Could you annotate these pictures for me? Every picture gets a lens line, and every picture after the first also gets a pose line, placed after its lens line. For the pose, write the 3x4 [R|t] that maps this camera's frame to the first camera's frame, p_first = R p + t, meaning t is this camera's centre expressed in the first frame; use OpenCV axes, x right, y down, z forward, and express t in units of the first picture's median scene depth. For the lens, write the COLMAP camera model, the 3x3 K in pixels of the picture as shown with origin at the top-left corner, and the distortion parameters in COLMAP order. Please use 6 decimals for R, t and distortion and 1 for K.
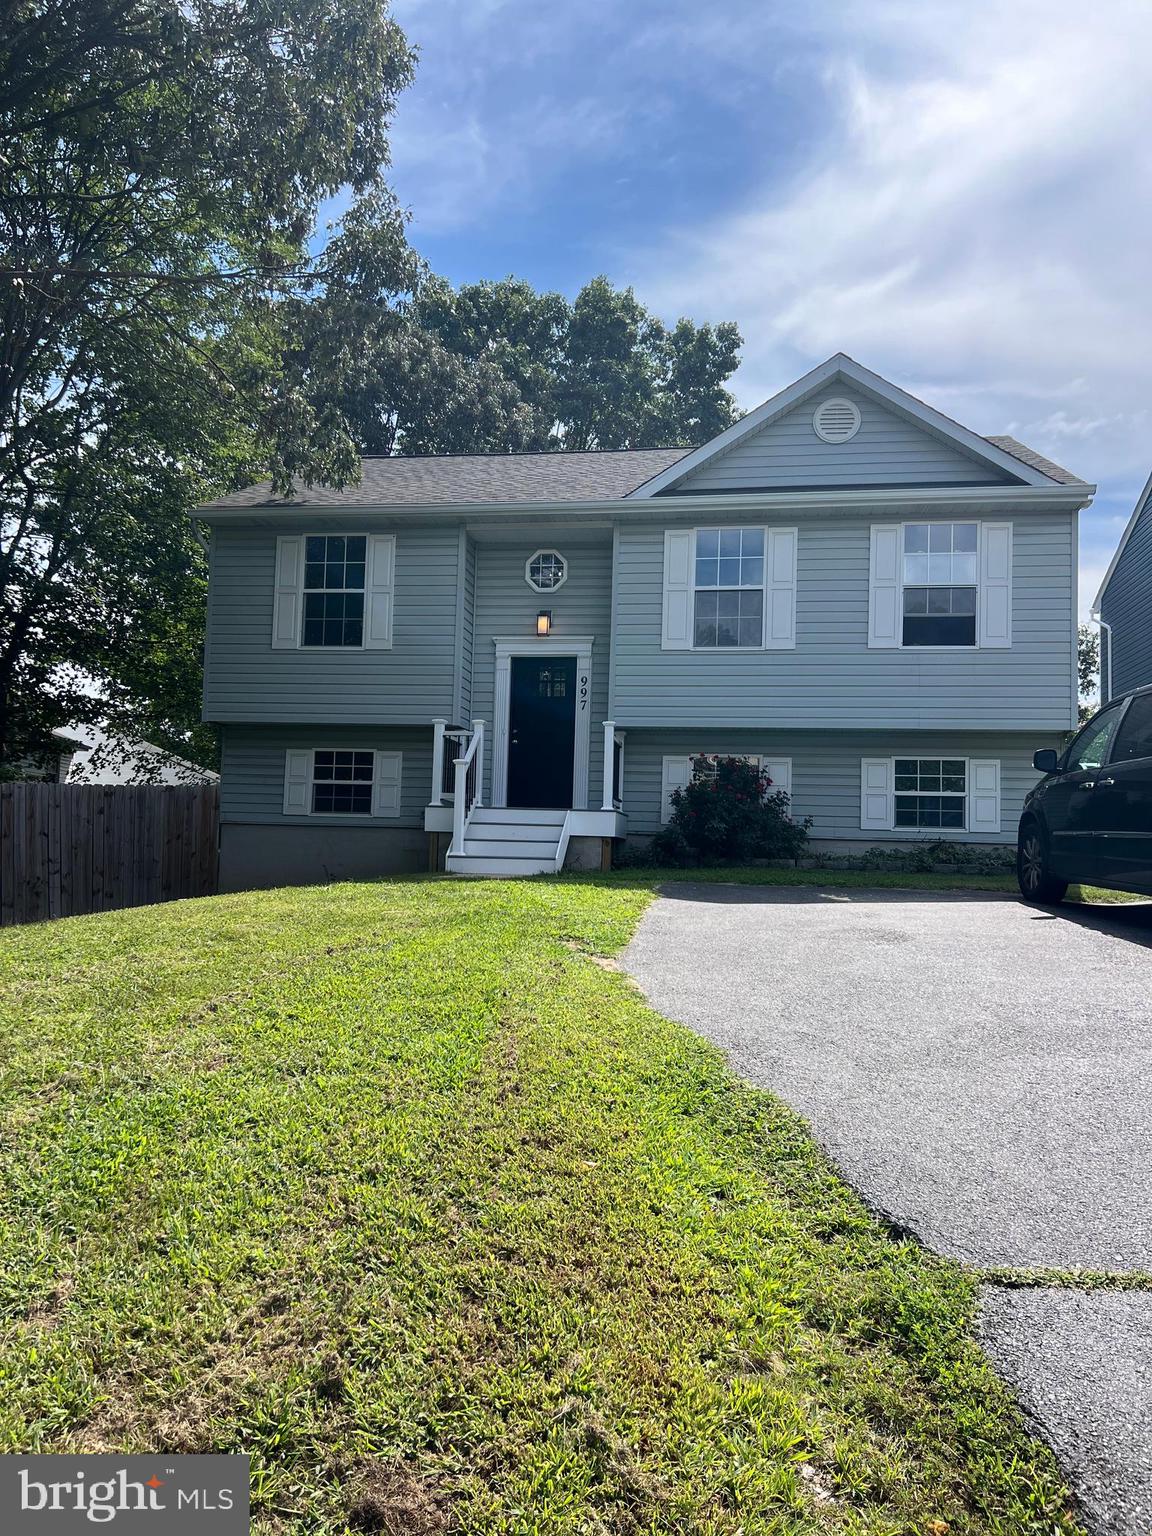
lens RADIAL K [[1157.7, 0, 576.0], [0, 1157.7, 768.0], [0, 0, 1]] dist [0.131493, -0.255074]
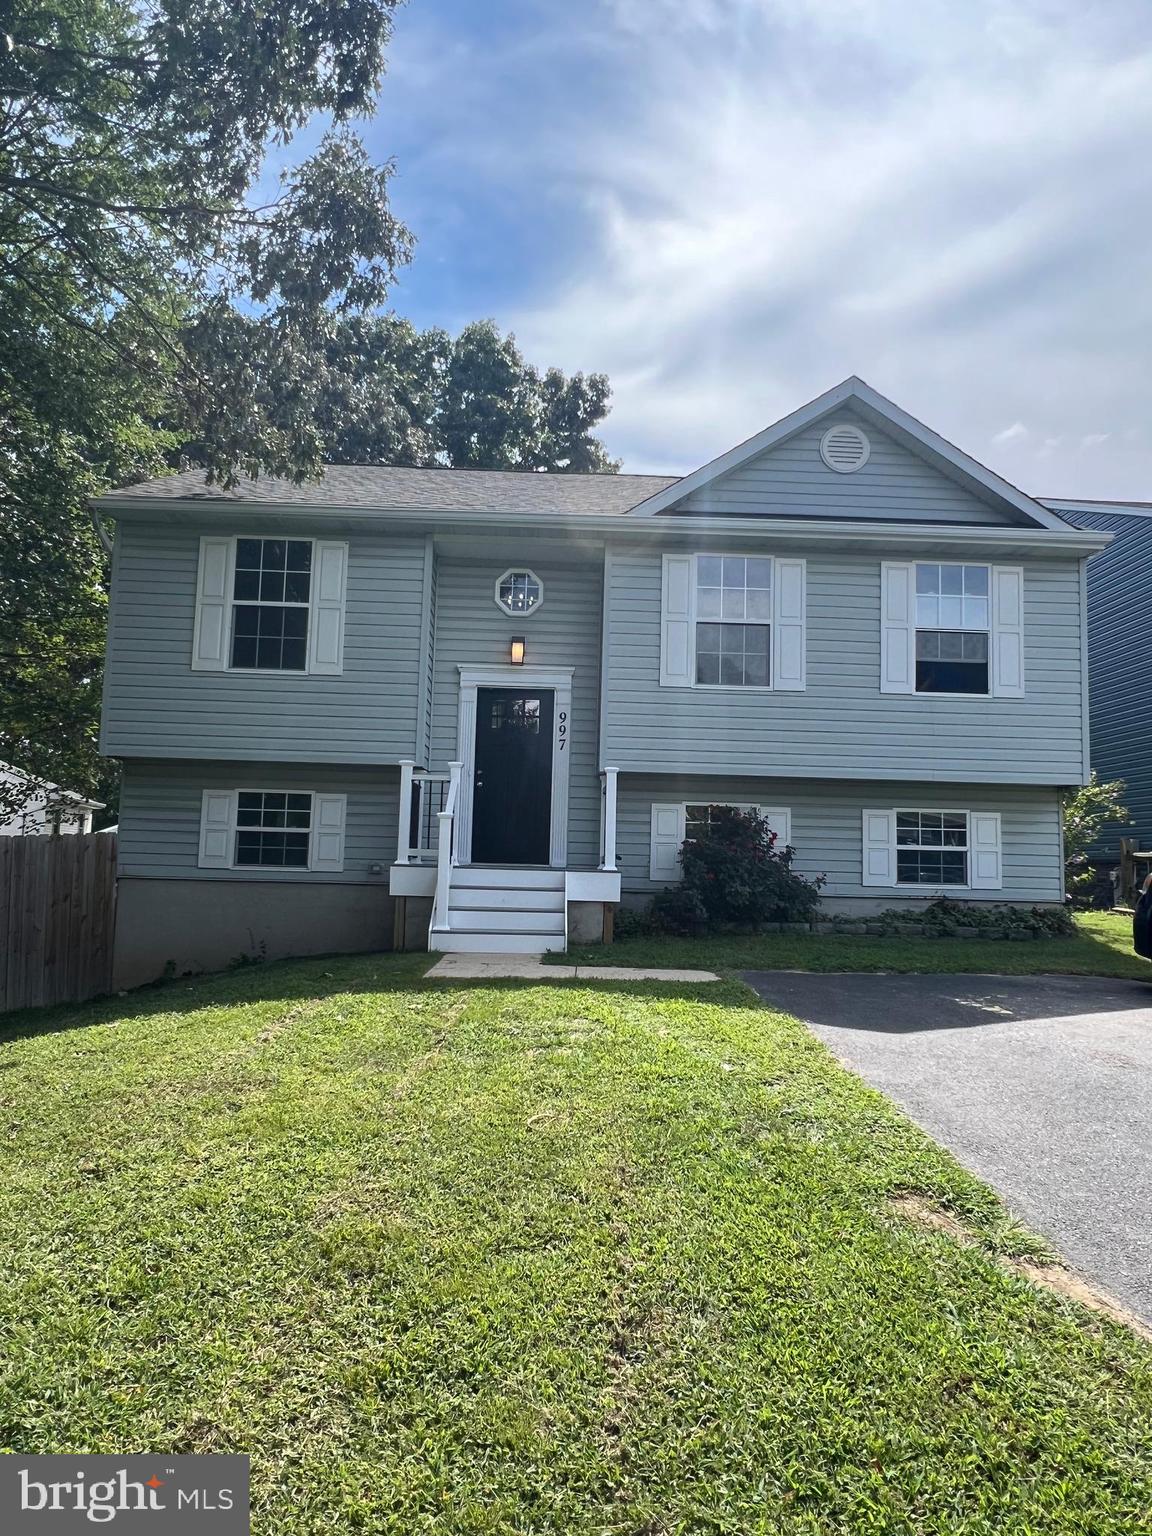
lens RADIAL K [[996.9, 0, 578.3], [0, 996.9, 755.5], [0, 0, 1]] dist [0.003226, -0.000311]
pose [[0.979560, 0.017440, 0.200397, -0.137334], [-0.013933, 0.999724, -0.018896, -0.032772], [-0.200671, 0.015717, 0.979533, 0.260279]]
